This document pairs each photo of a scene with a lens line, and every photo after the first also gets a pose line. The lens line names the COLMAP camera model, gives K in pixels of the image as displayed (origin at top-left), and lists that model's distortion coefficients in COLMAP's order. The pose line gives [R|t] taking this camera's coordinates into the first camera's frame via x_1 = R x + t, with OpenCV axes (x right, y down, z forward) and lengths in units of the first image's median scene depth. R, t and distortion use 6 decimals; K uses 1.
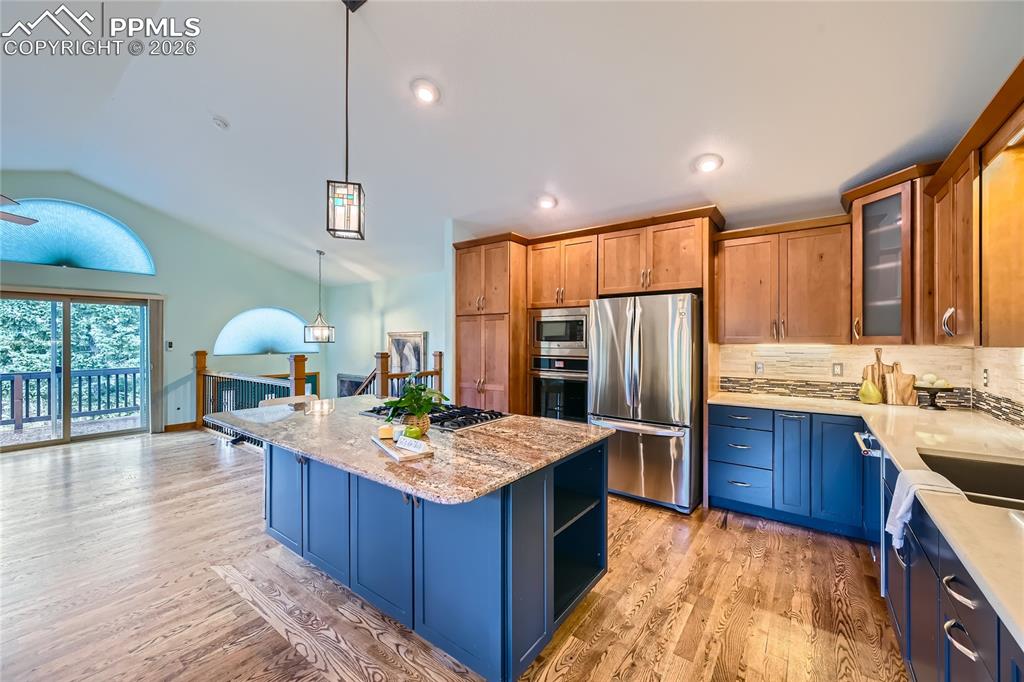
lens RADIAL K [[402.3, 0, 514.0], [0, 402.3, 341.6], [0, 0, 1]] dist [-0.006184, -0.000255]
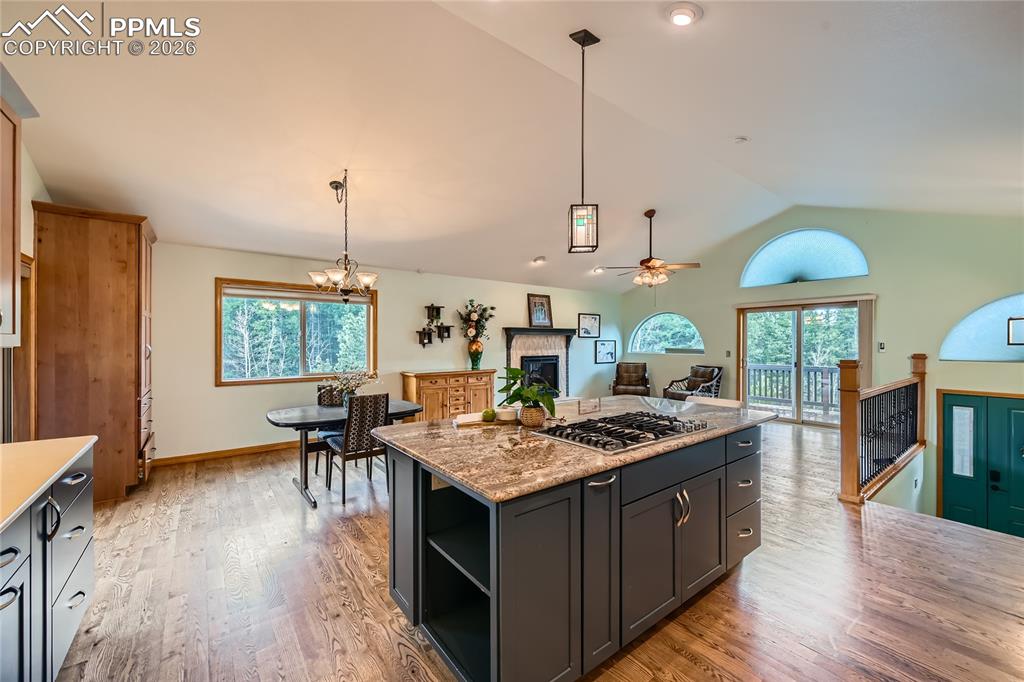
lens RADIAL K [[402.3, 0, 512.7], [0, 402.3, 345.0], [0, 0, 1]] dist [-0.006184, -0.000255]
pose [[-0.285131, 0.007563, -0.958459, 0.287472], [-0.003611, 0.999953, 0.008964, 0.000142], [0.958482, 0.006017, -0.285091, 0.436558]]
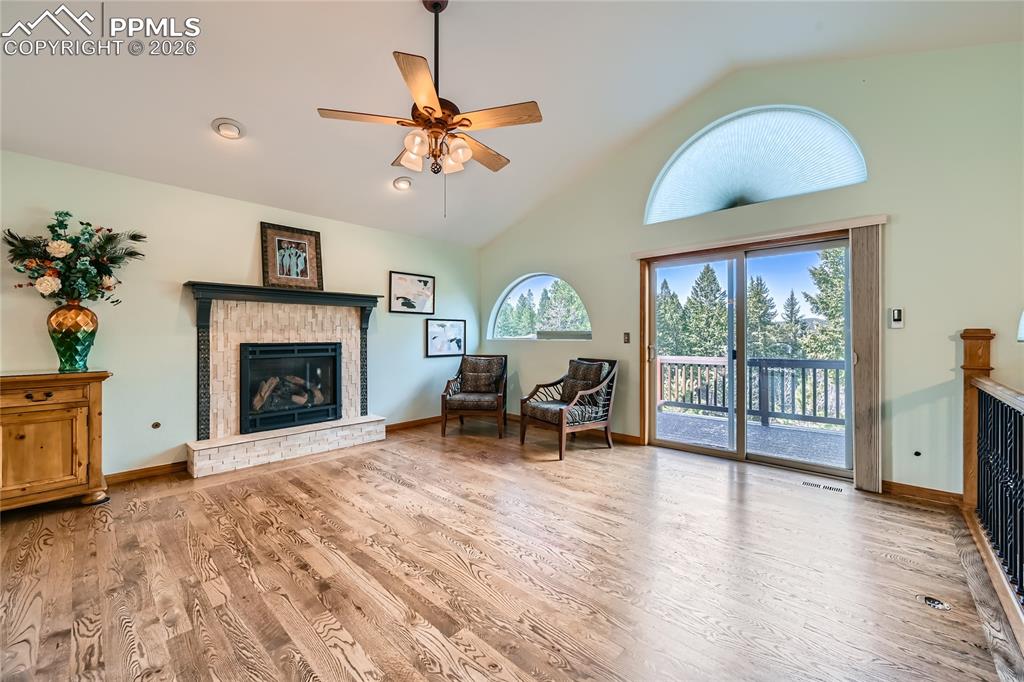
lens RADIAL K [[402.3, 0, 516.6], [0, 402.3, 337.7], [0, 0, 1]] dist [-0.006184, -0.000255]
pose [[-0.121978, 0.001552, -0.992532, -0.331433], [-0.002953, 0.999994, 0.001926, 0.034510], [0.992528, 0.003166, -0.121973, 0.608657]]
